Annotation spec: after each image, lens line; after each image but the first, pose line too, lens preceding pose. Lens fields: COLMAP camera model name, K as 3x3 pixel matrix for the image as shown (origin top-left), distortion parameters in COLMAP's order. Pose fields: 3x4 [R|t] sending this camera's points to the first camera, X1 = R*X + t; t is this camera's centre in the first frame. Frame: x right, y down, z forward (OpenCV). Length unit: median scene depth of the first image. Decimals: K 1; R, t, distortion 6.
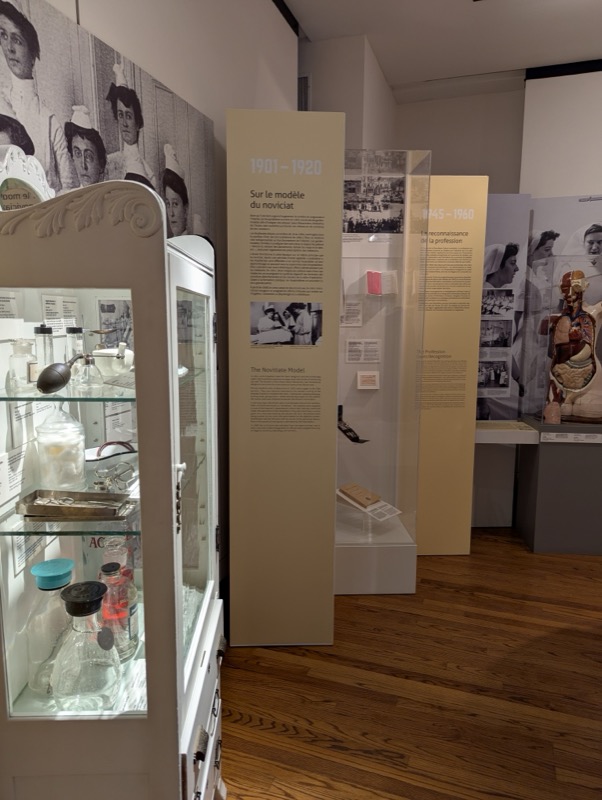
lens RADIAL K [[548.8, 0, 301.2], [0, 548.8, 398.7], [0, 0, 1]] dist [0.041392, -0.034895]
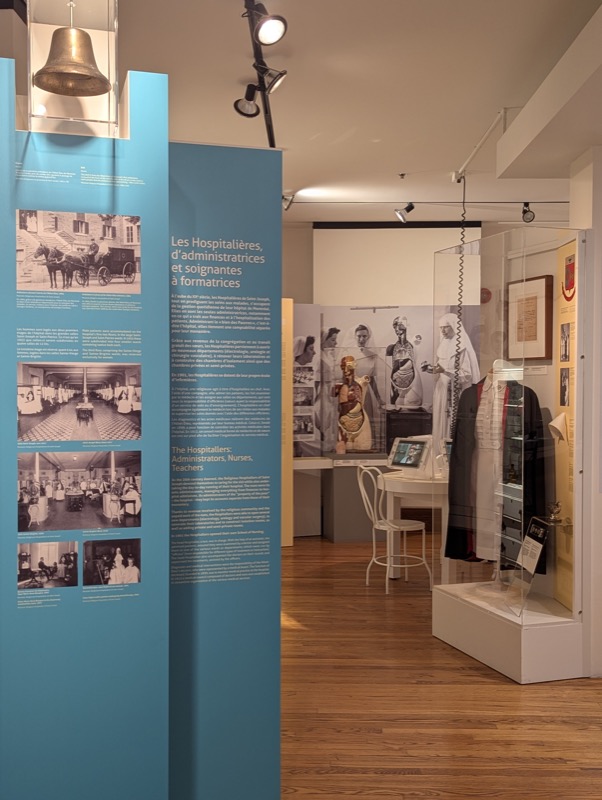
lens RADIAL K [[548.8, 0, 300.8], [0, 548.8, 399.1], [0, 0, 1]] dist [0.041392, -0.034895]
pose [[0.947231, -0.010546, 0.320377, -0.113967], [0.048684, 0.992597, -0.111267, 0.048541], [-0.316832, 0.120993, 0.940733, -0.349610]]
